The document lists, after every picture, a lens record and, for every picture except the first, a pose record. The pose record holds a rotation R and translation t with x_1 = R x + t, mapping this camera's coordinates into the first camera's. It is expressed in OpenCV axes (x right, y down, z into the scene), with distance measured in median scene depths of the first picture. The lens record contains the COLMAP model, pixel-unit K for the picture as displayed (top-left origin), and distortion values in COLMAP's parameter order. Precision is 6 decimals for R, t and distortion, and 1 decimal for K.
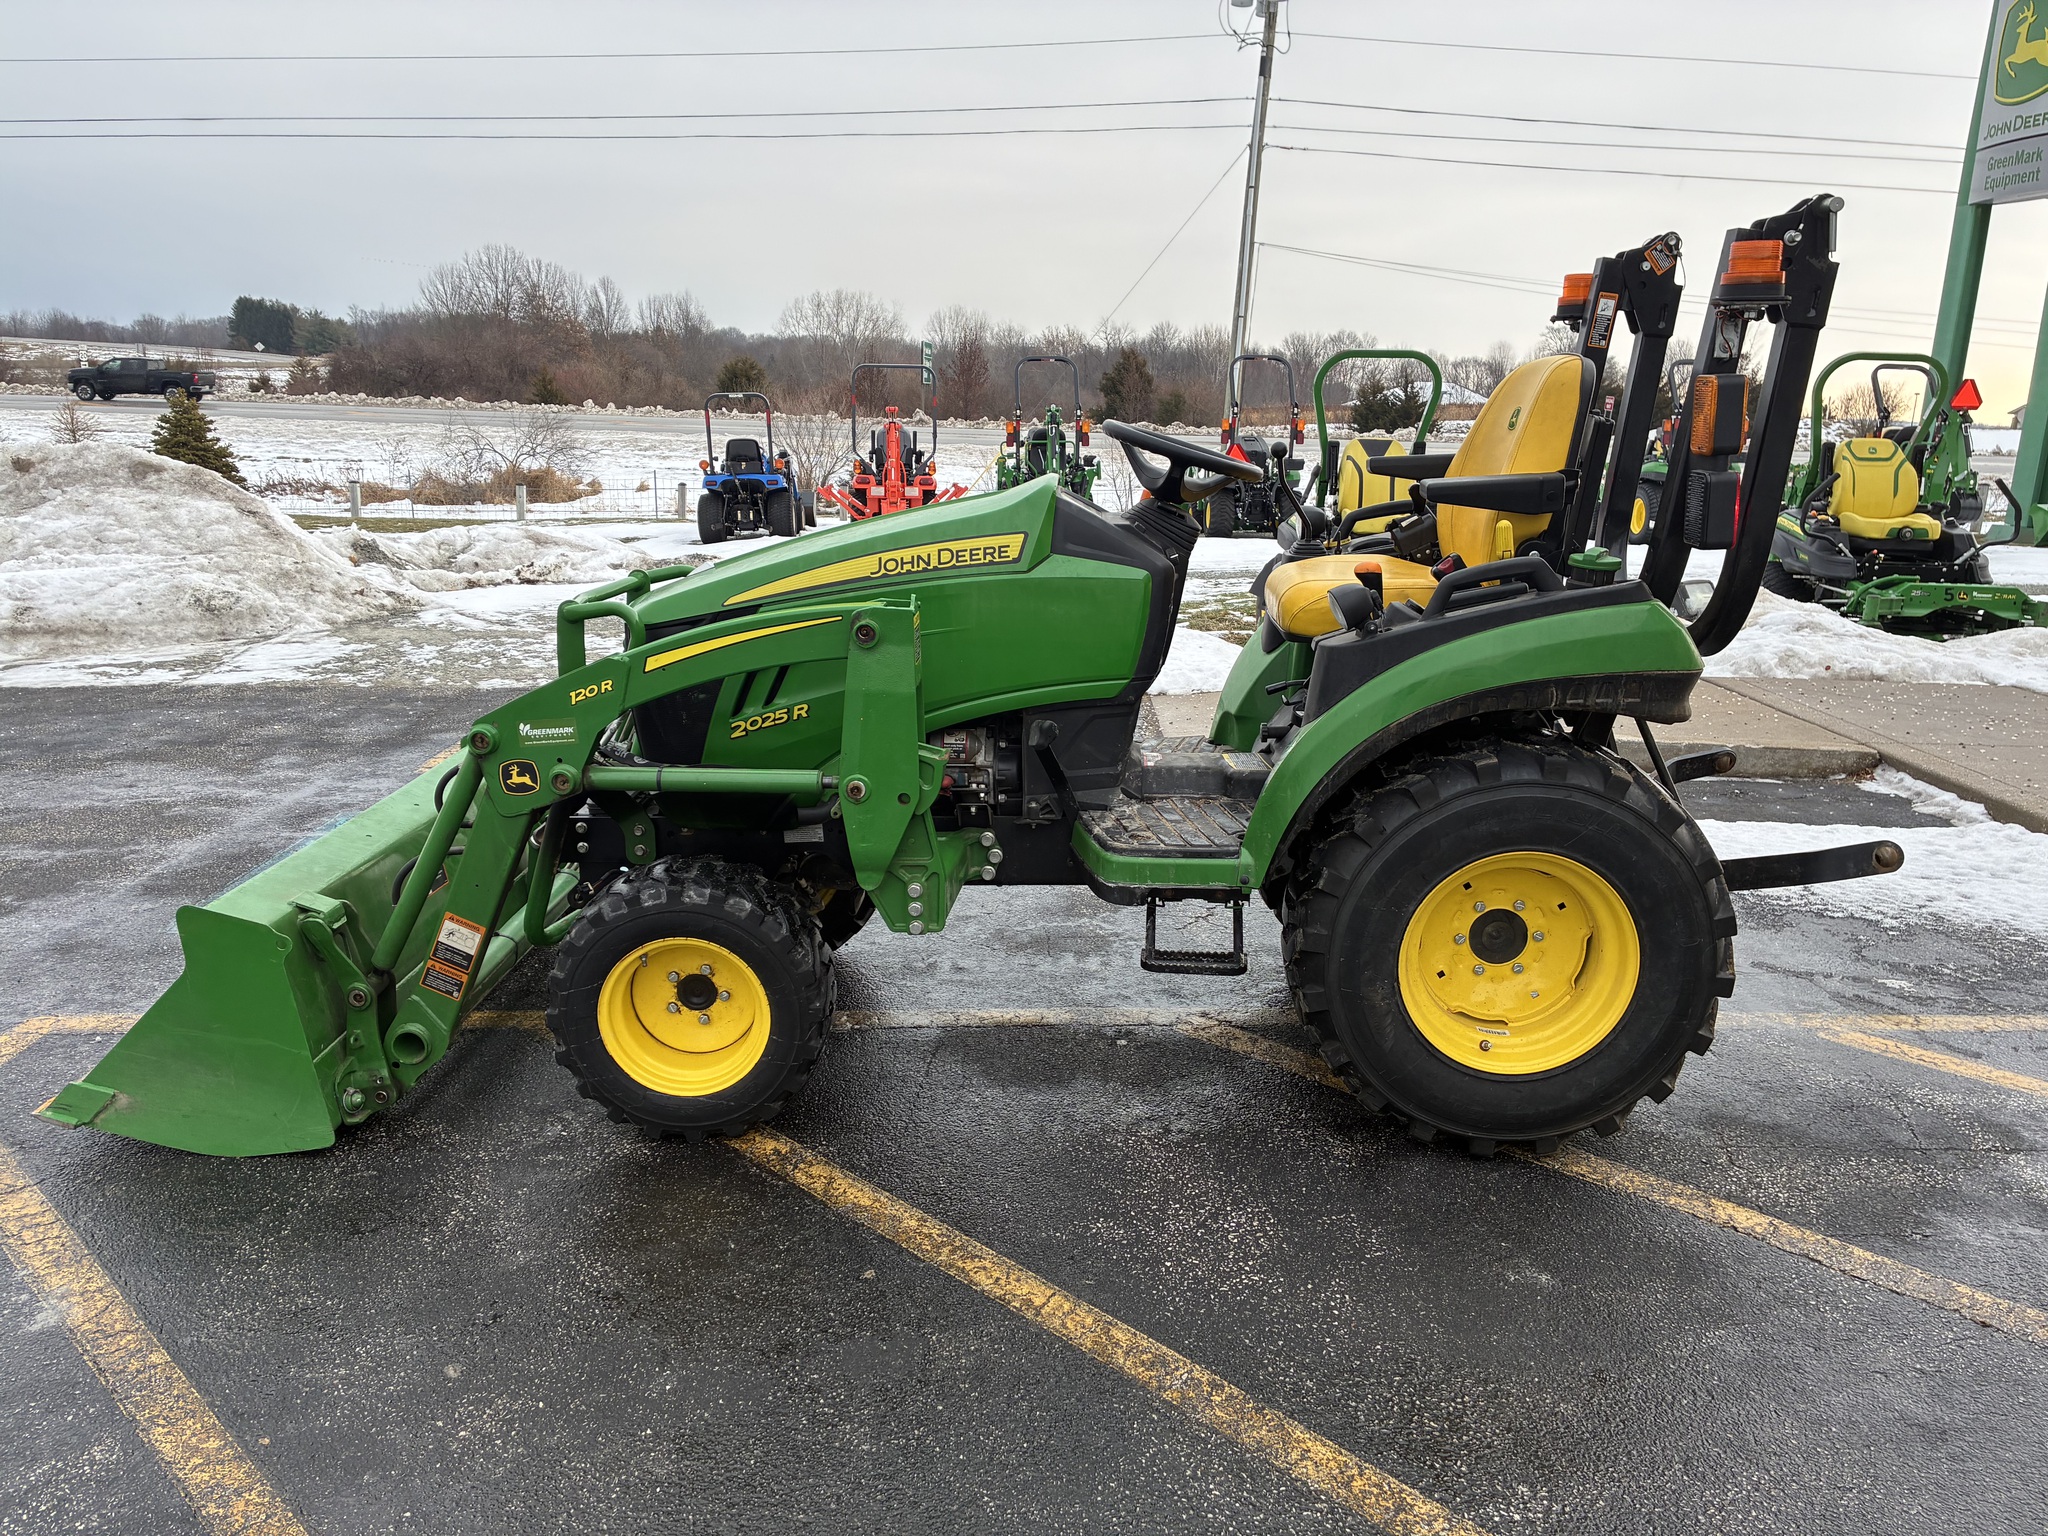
lens RADIAL K [[1568.3, 0, 965.6], [0, 1568.3, 805.0], [0, 0, 1]] dist [0.037685, -0.046903]
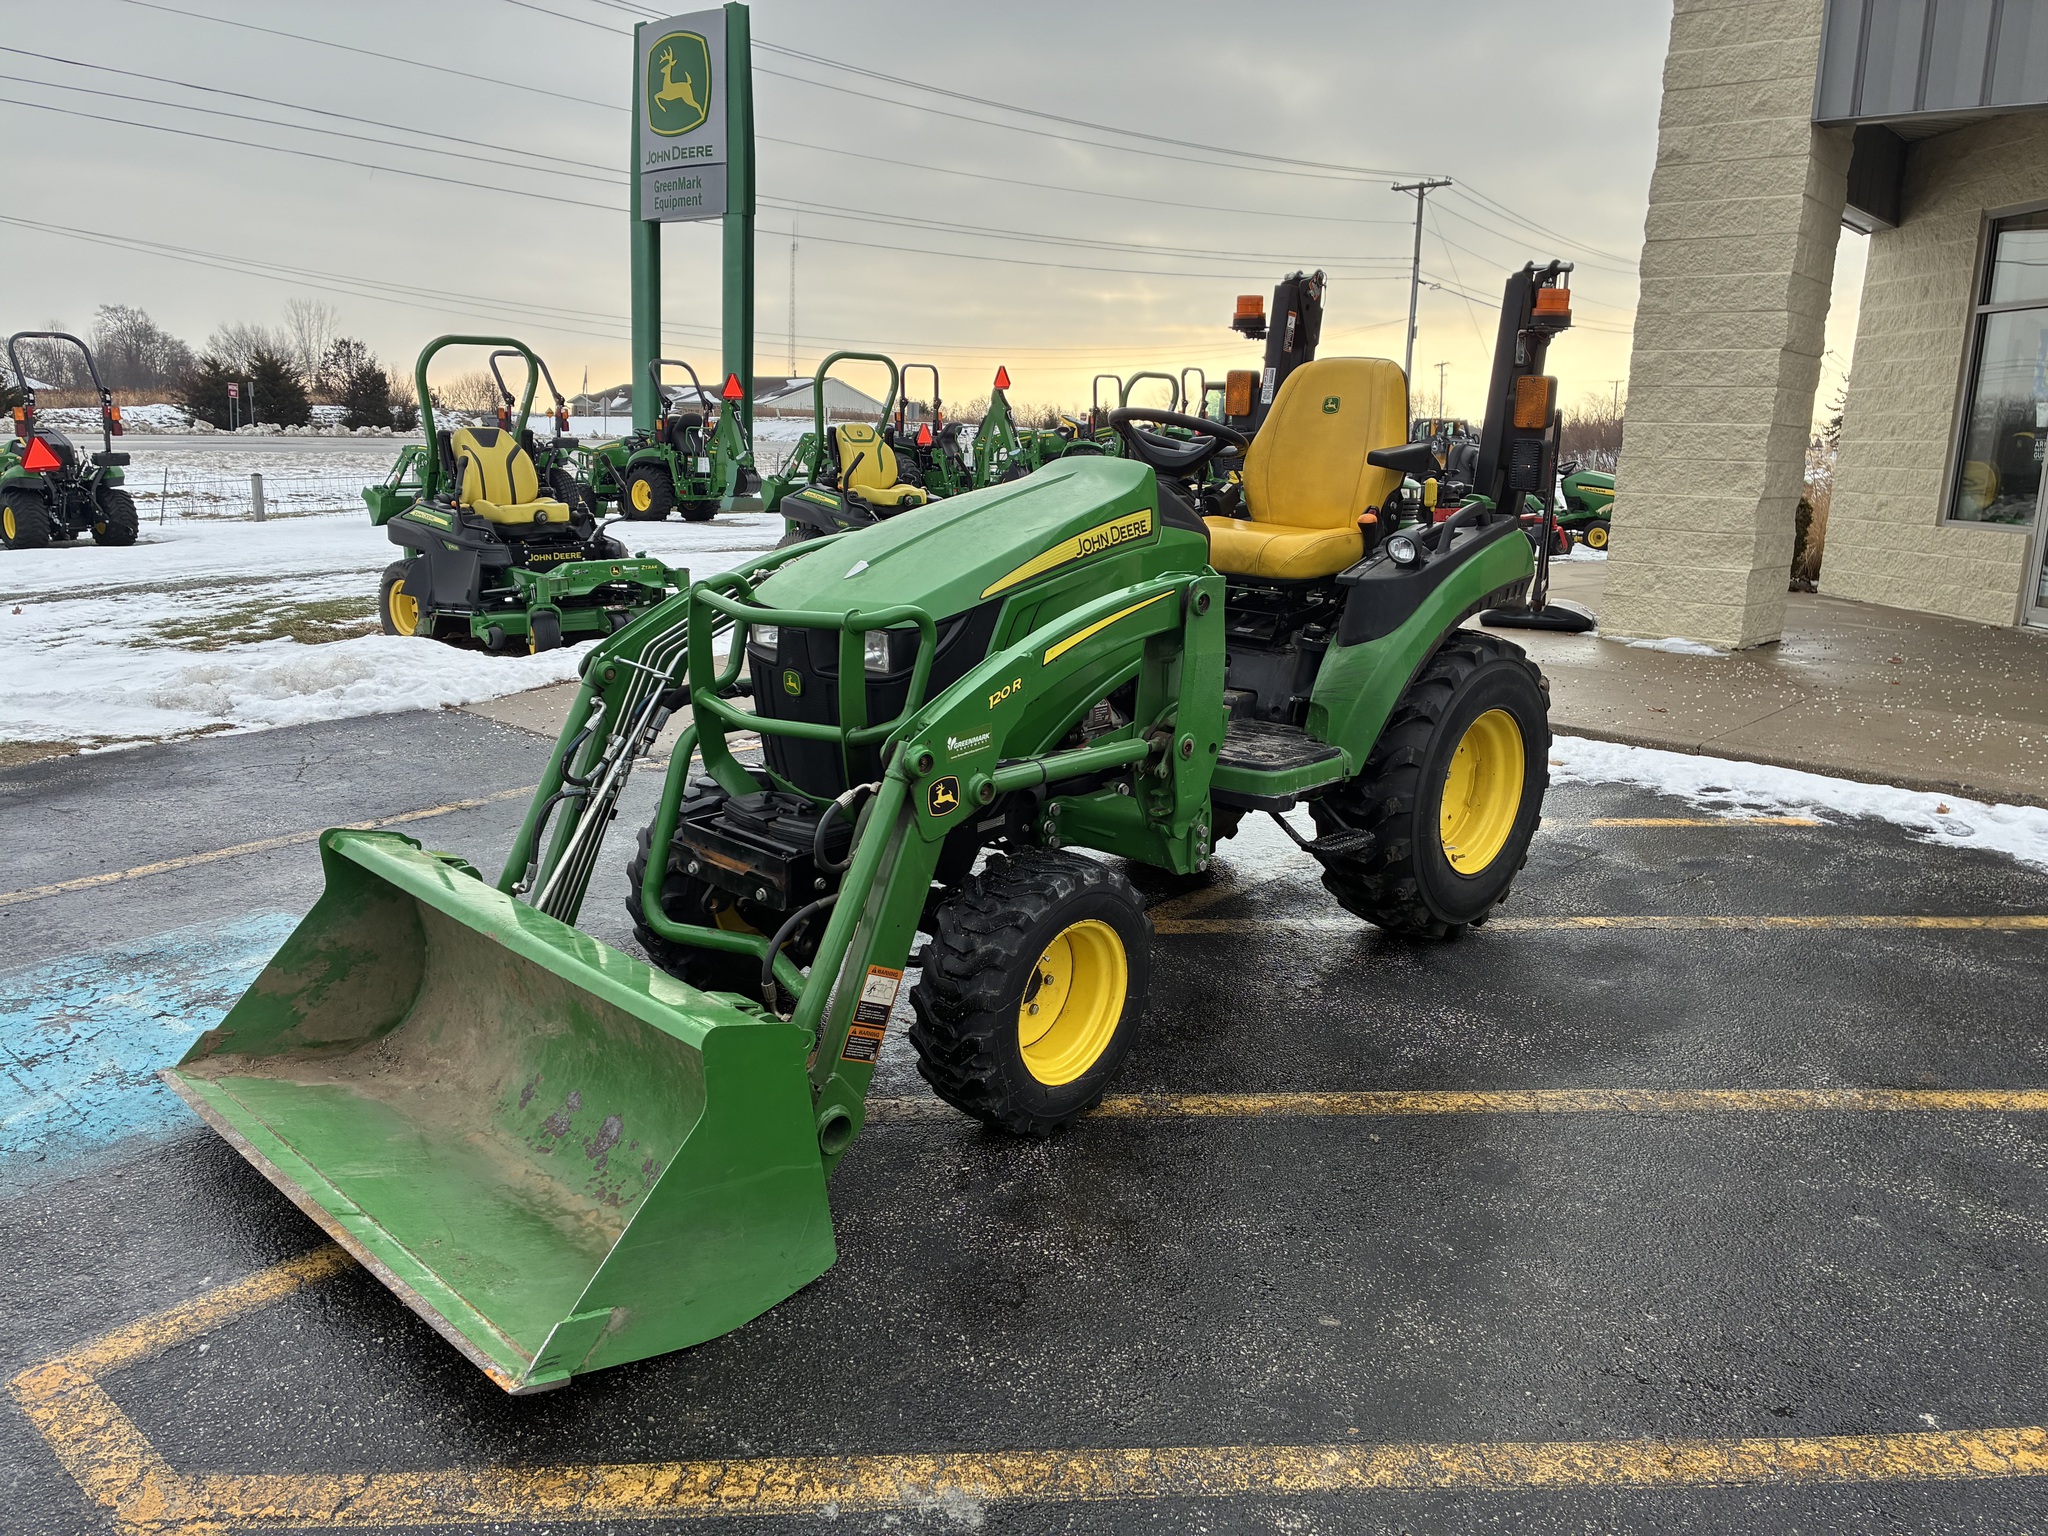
lens RADIAL K [[1568.3, 0, 1068.7], [0, 1568.3, 798.2], [0, 0, 1]] dist [0.037685, -0.046903]
pose [[0.650353, -0.187137, 0.736221, -0.888869], [0.185039, 0.979014, 0.085394, -0.079221], [-0.736751, 0.080693, 0.671332, 0.312663]]
